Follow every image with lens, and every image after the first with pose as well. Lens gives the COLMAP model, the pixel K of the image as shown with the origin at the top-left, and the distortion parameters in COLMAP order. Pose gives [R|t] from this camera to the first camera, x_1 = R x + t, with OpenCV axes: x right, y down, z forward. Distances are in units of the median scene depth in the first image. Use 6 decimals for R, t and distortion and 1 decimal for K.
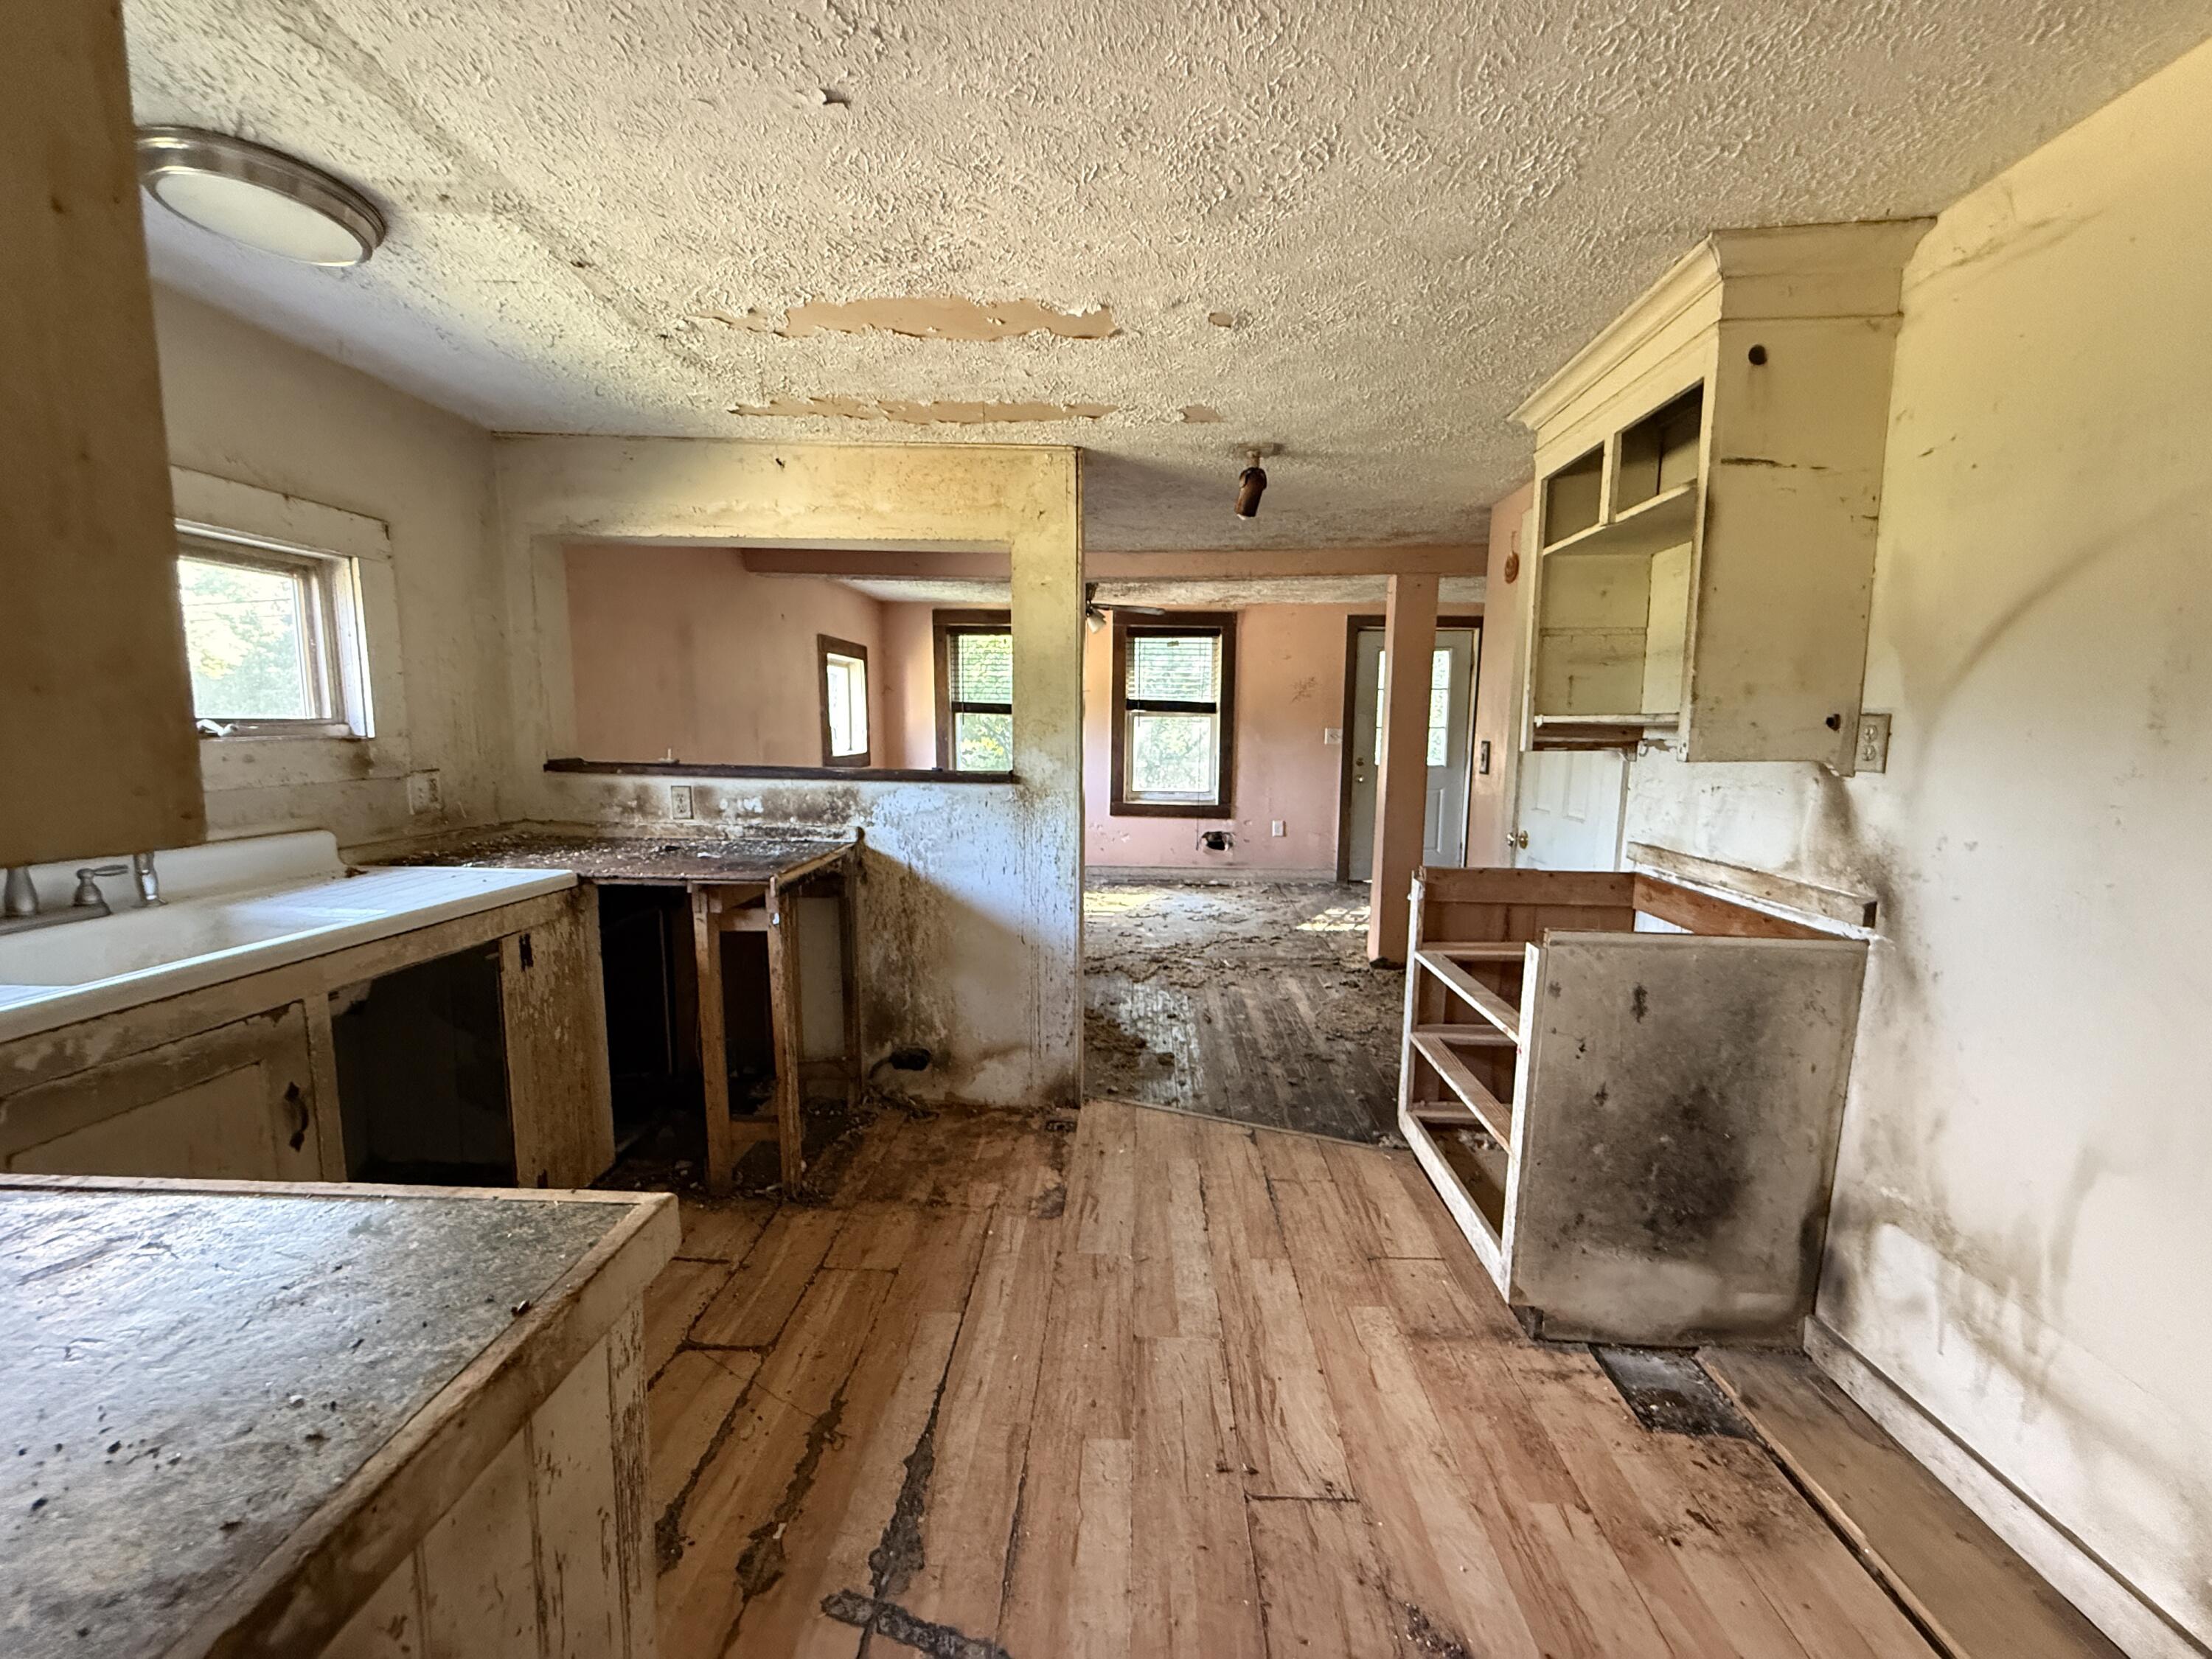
lens RADIAL K [[880.9, 0, 1100.4], [0, 880.9, 834.2], [0, 0, 1]] dist [-0.000174, -0.000507]
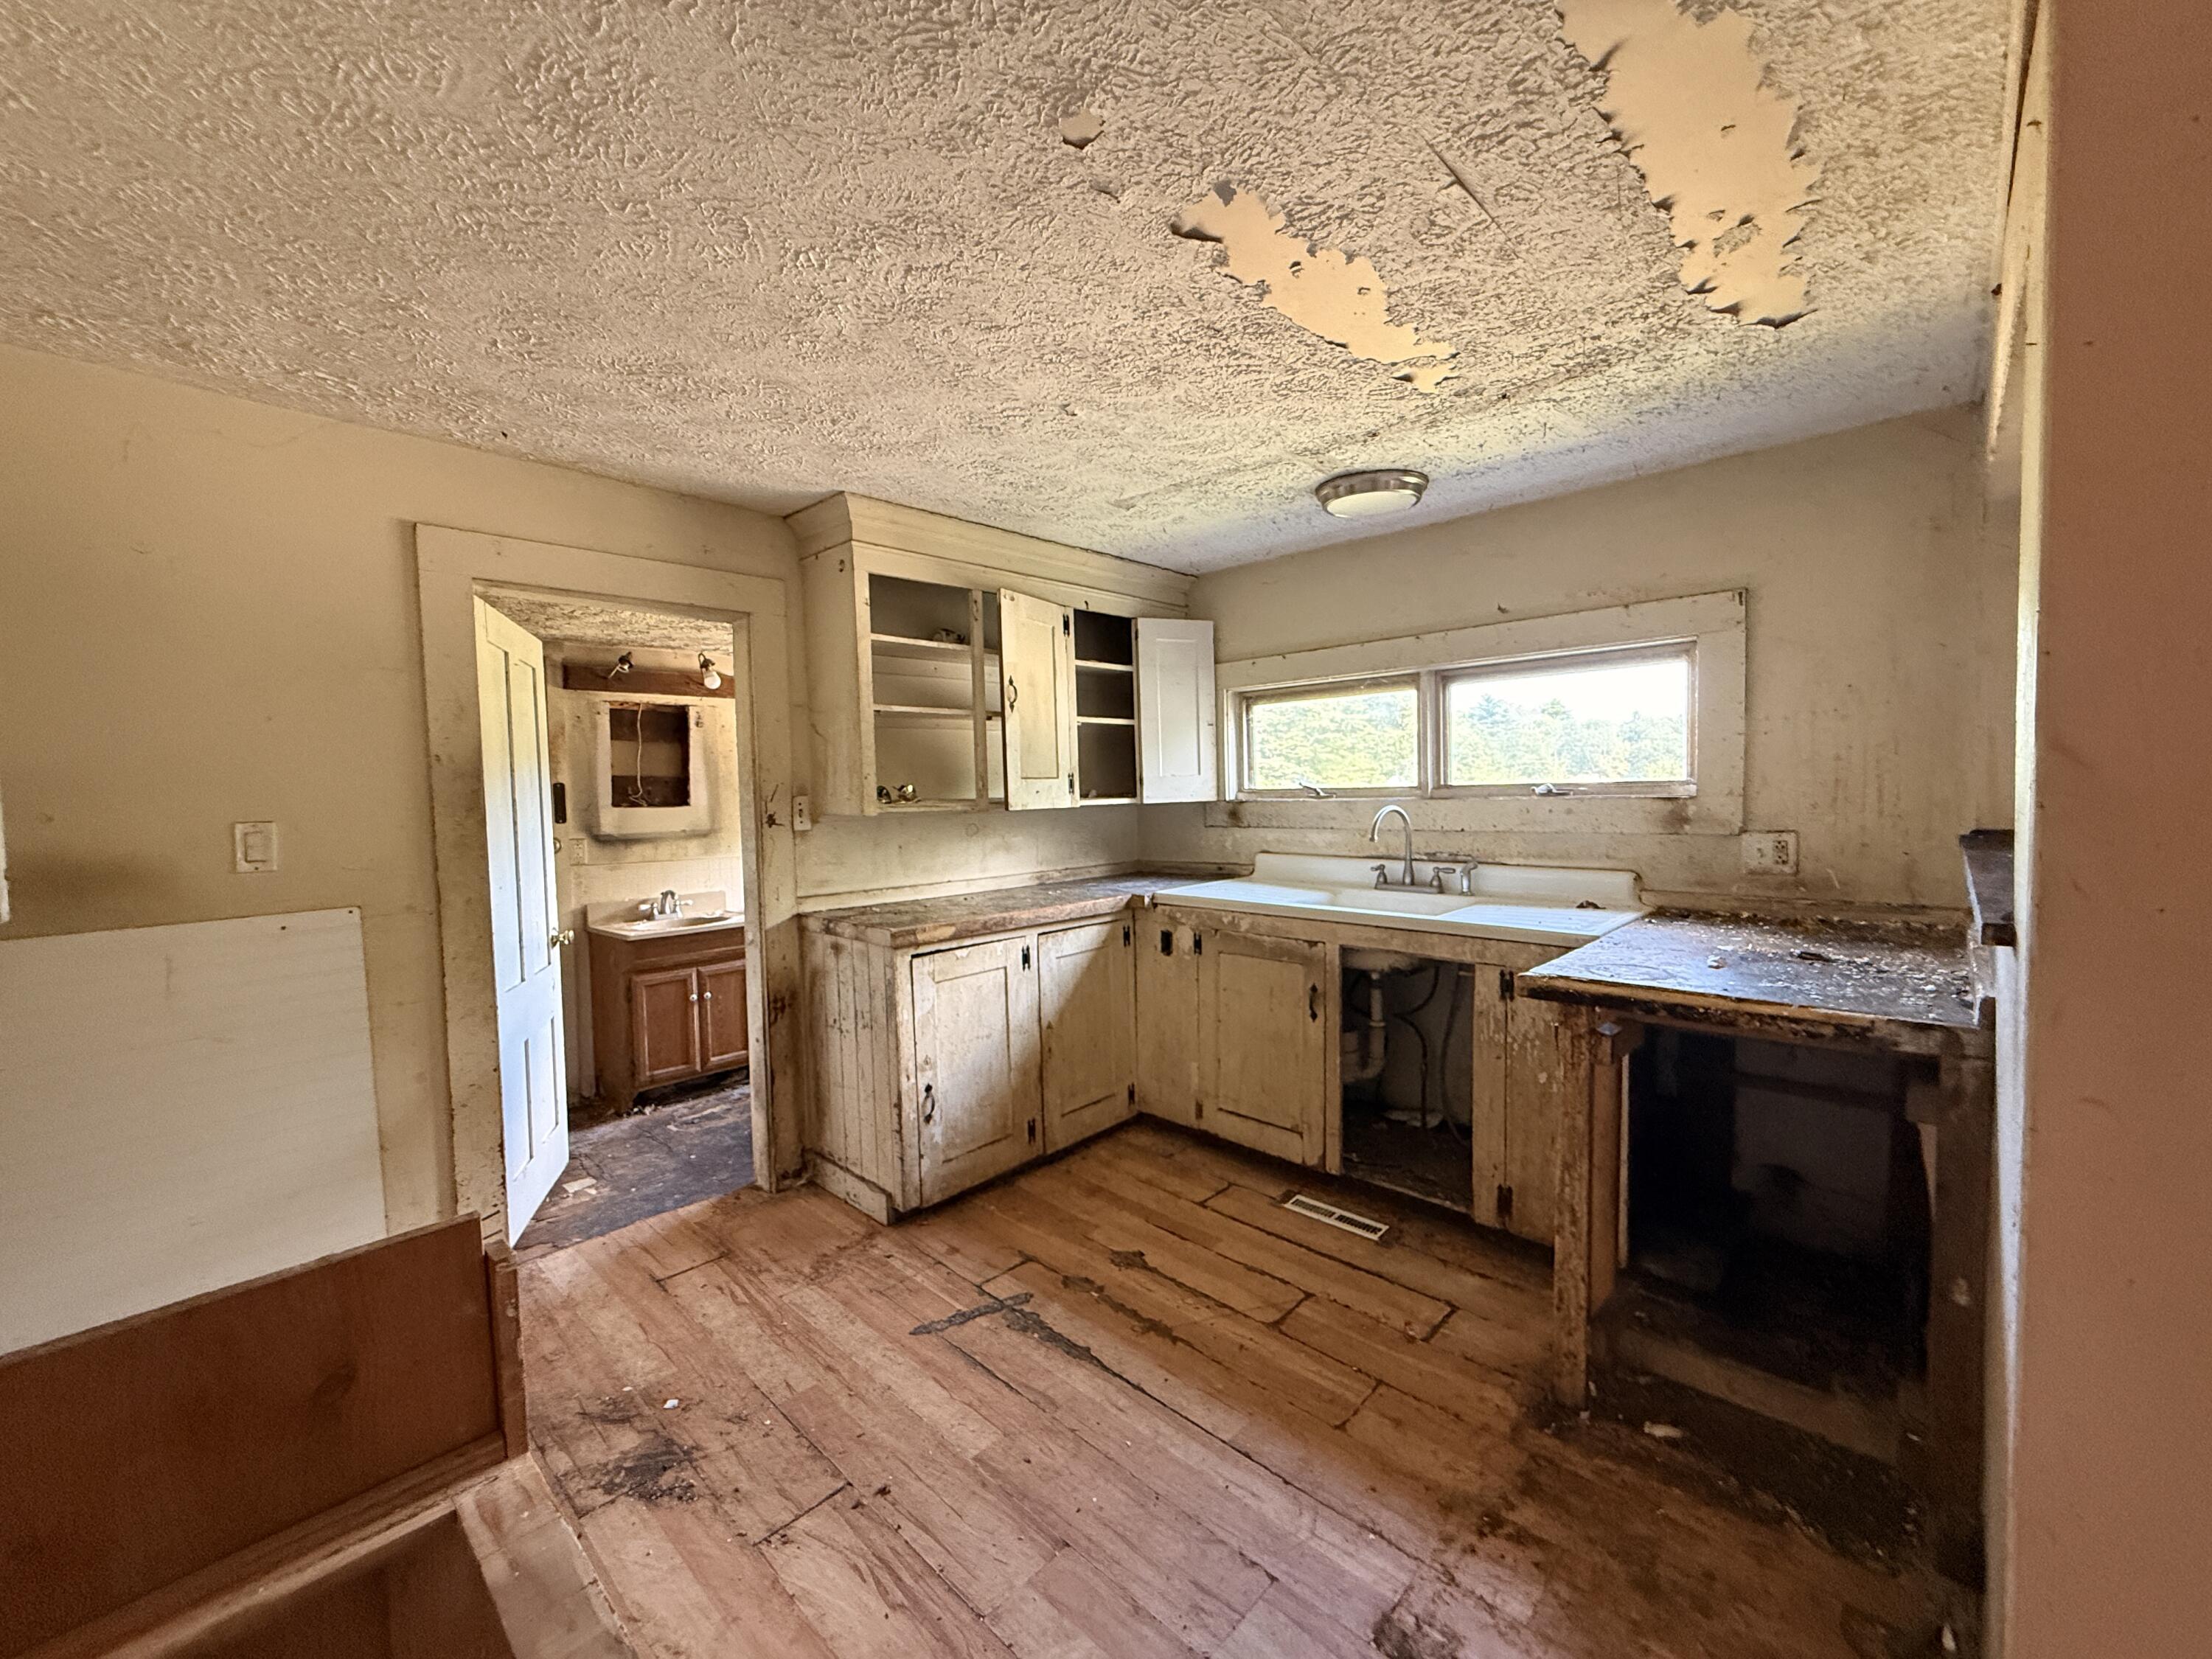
lens RADIAL K [[880.3, 0, 1102.3], [0, 880.3, 836.6], [0, 0, 1]] dist [-0.000433, 0.000043]
pose [[-0.659065, 0.046661, -0.750637, 0.436477], [-0.077215, 0.988601, 0.129249, -0.132780], [0.748112, 0.143144, -0.647949, 1.065646]]
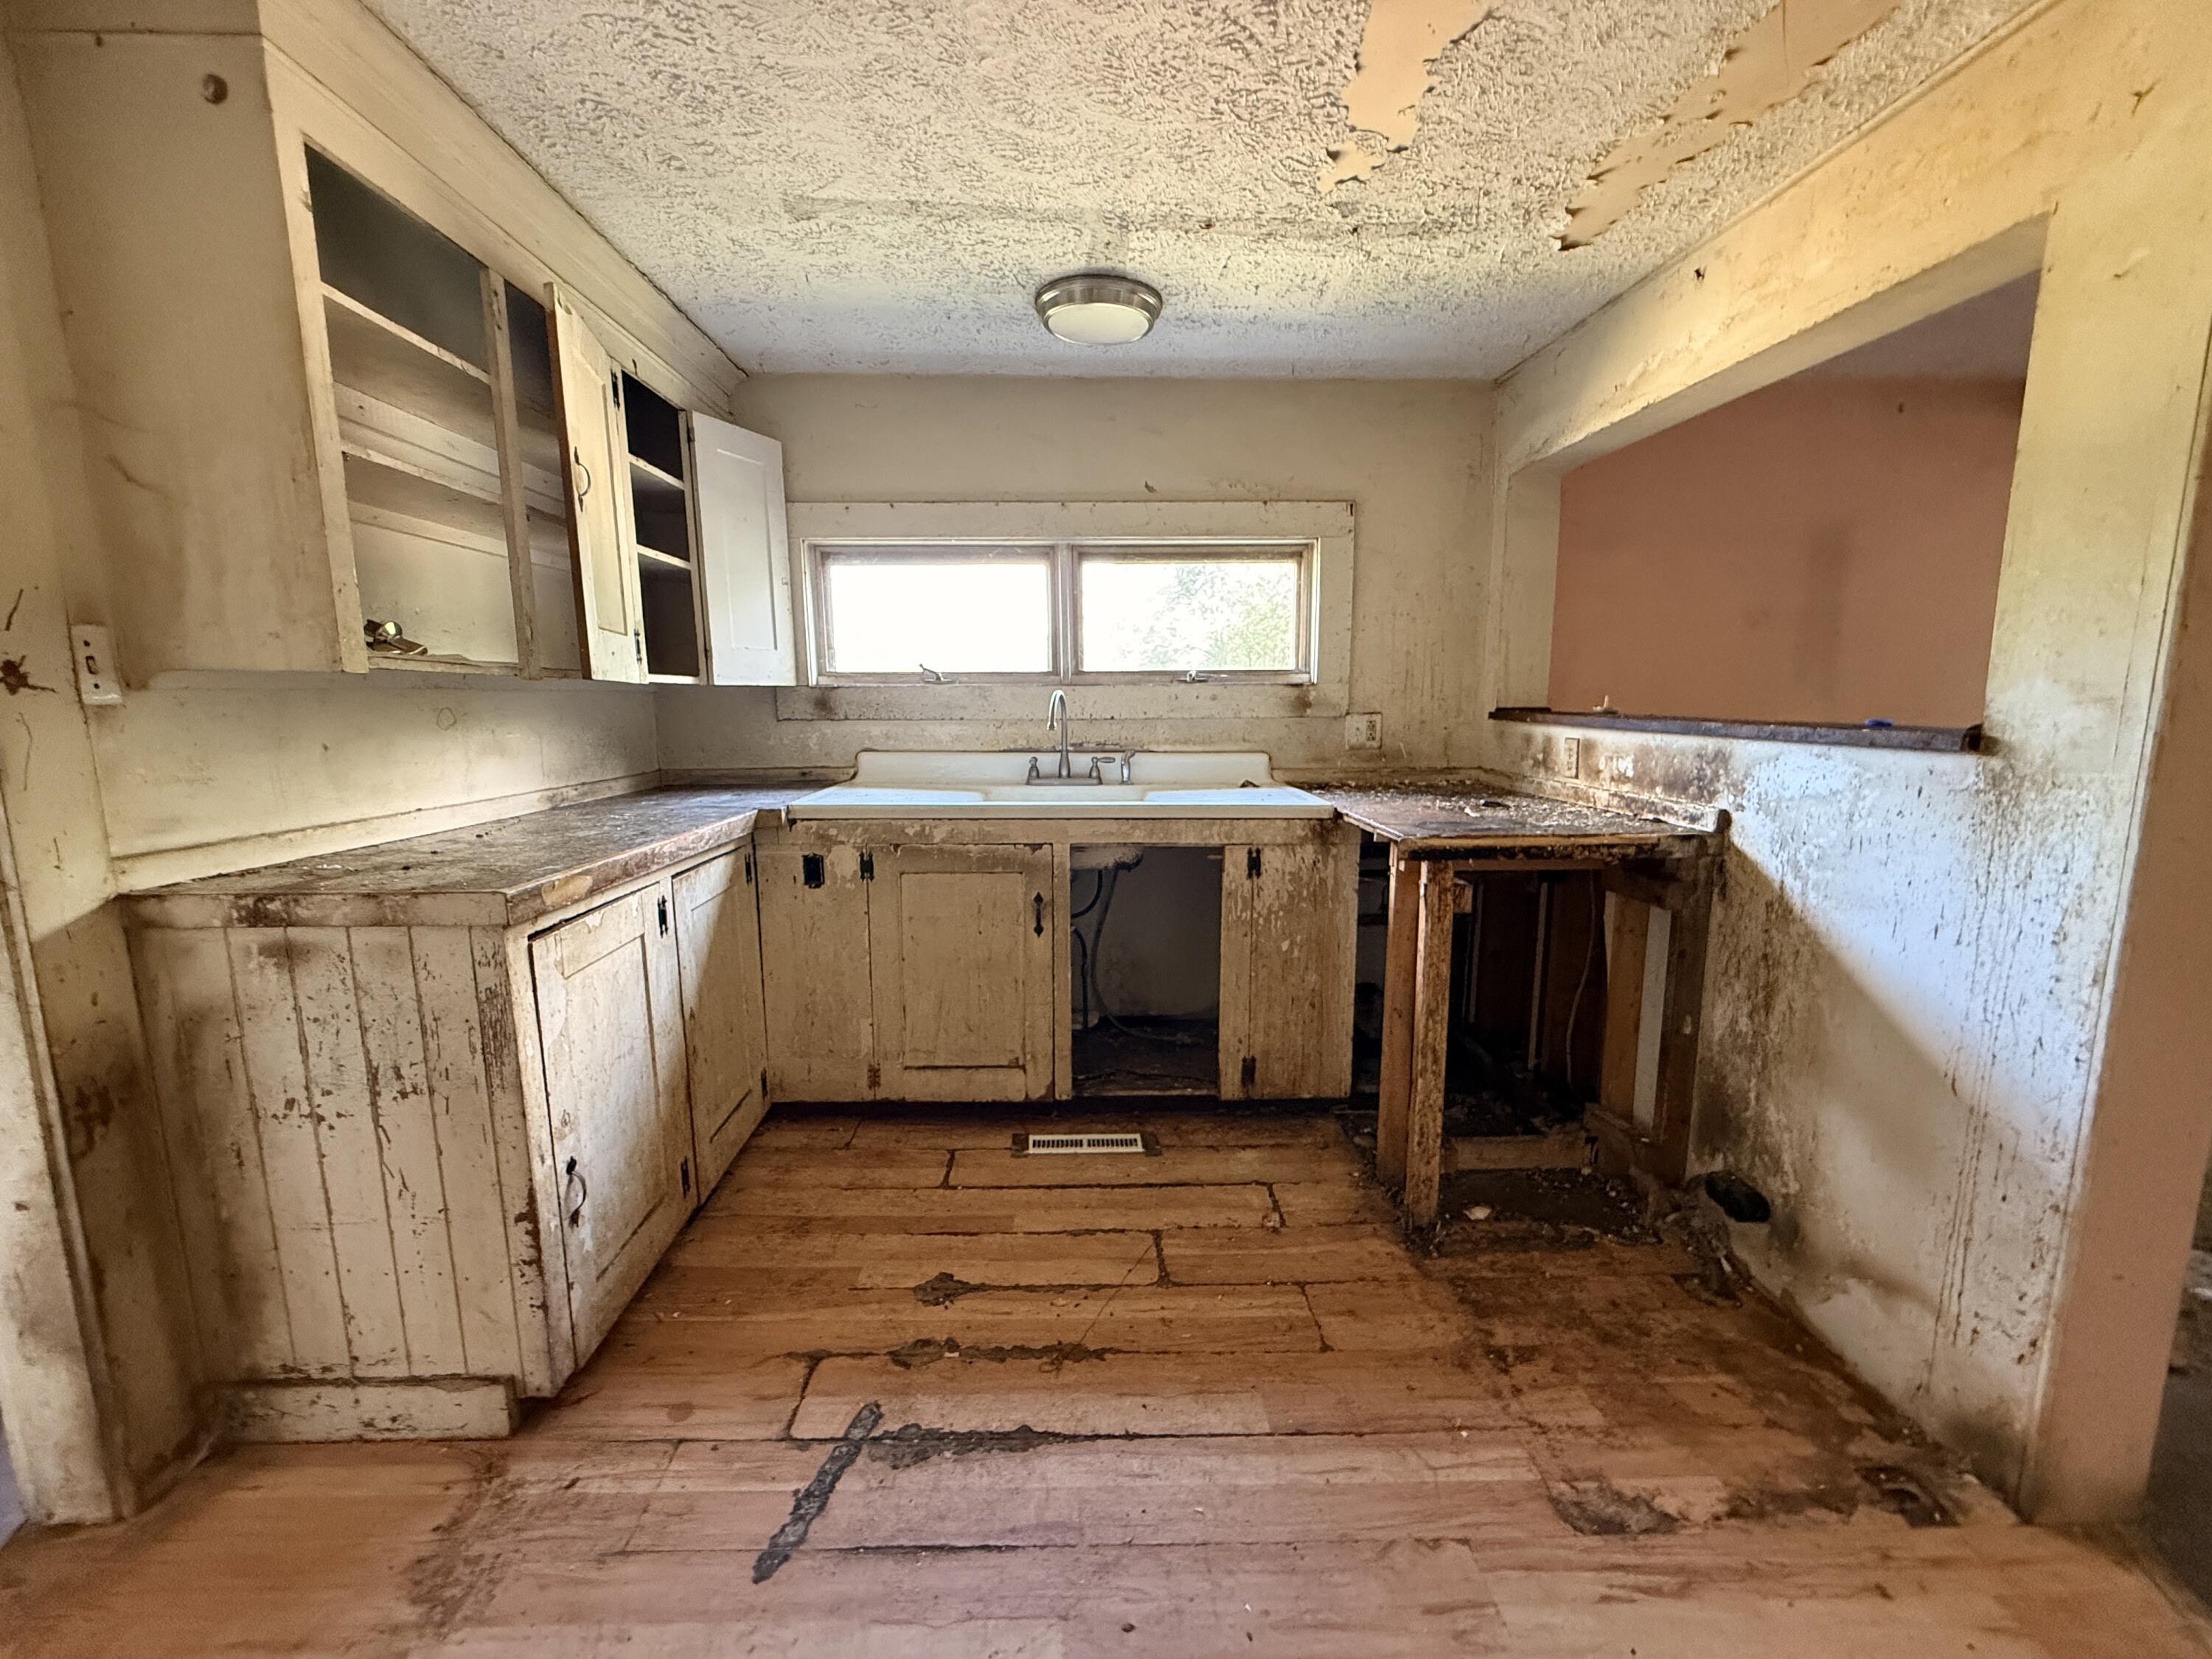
lens RADIAL K [[880.9, 0, 1100.4], [0, 880.9, 834.2], [0, 0, 1]] dist [-0.000174, -0.000507]
pose [[0.071082, 0.138404, -0.987822, 0.376495], [-0.117655, 0.984577, 0.129483, -0.023456], [0.990507, 0.107019, 0.086269, 0.563306]]
